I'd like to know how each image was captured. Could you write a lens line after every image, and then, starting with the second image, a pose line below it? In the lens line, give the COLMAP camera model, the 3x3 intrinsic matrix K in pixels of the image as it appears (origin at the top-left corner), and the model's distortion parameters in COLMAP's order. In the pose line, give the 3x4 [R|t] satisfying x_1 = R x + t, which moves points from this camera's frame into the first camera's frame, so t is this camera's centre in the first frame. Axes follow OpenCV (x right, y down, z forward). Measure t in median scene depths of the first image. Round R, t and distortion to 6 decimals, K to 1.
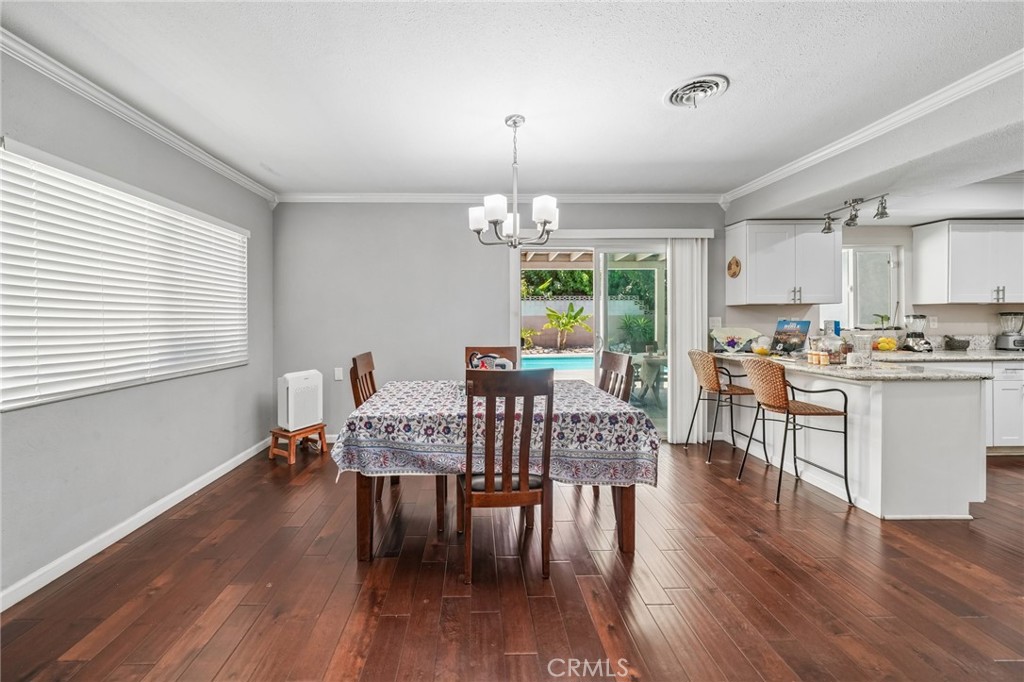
lens RADIAL K [[393.0, 0, 503.7], [0, 393.0, 321.0], [0, 0, 1]] dist [-0.010743, 0.003209]
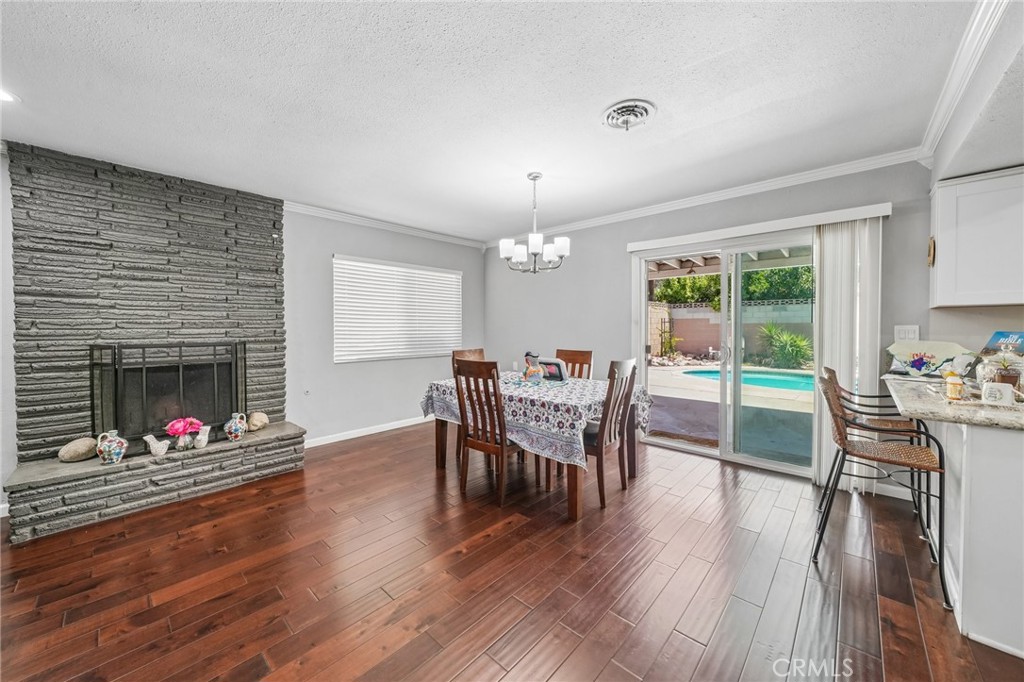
lens RADIAL K [[393.0, 0, 509.9], [0, 393.0, 334.4], [0, 0, 1]] dist [-0.010743, 0.003209]
pose [[0.706458, 0.016082, -0.707572, 0.962794], [-0.004900, 0.999829, 0.017832, -0.005247], [0.707738, -0.009131, 0.706416, 0.006798]]
